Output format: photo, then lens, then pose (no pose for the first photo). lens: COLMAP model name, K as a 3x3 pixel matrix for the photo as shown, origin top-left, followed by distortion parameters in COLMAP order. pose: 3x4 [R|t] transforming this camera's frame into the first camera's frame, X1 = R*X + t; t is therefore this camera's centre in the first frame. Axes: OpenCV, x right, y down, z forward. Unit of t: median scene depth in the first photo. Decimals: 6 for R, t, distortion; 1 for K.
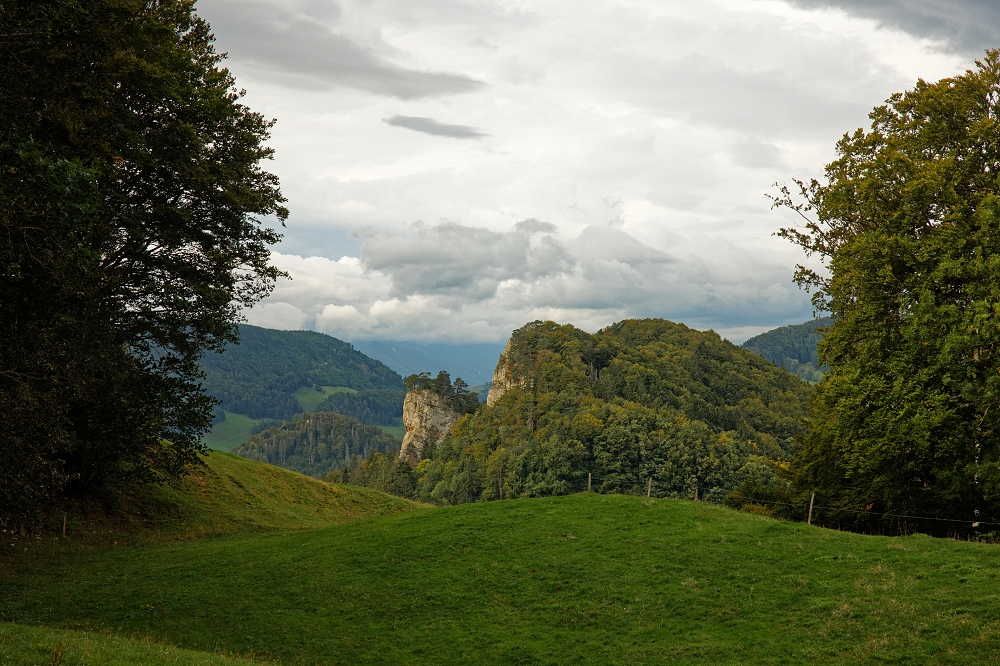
lens RADIAL K [[1974.4, 0, 500.2], [0, 1974.4, 327.9], [0, 0, 1]] dist [0.230252, 0.000000]
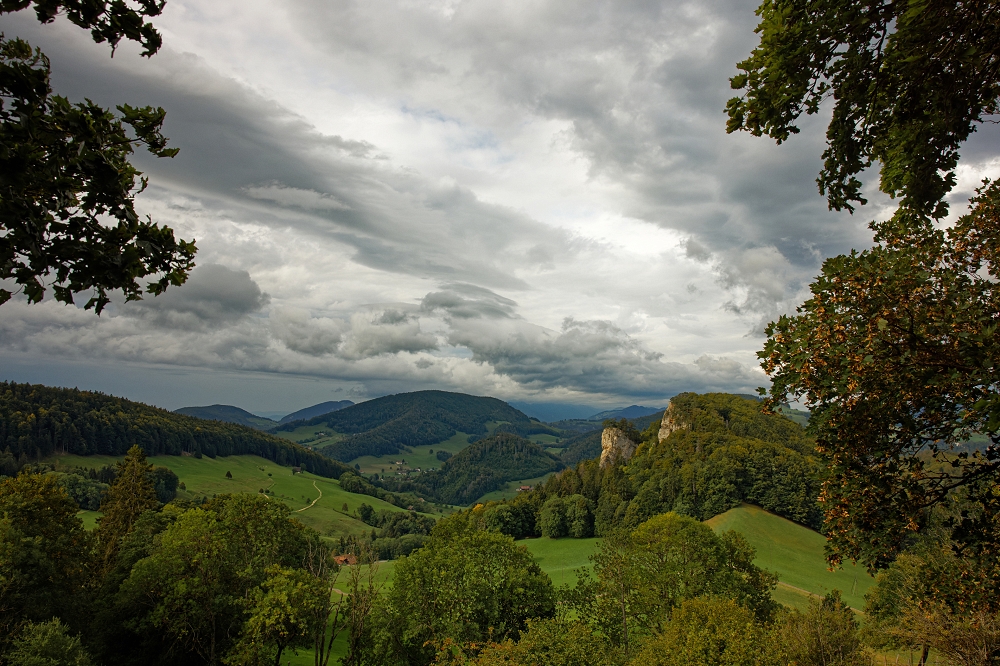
lens RADIAL K [[813.3, 0, 493.5], [0, 813.3, 326.2], [0, 0, 1]] dist [0.070706, 0.013788]
pose [[0.996854, 0.009104, -0.078741, -0.104574], [-0.015834, 0.996231, -0.085279, 0.002873], [0.077668, 0.086257, 0.993241, 0.216361]]
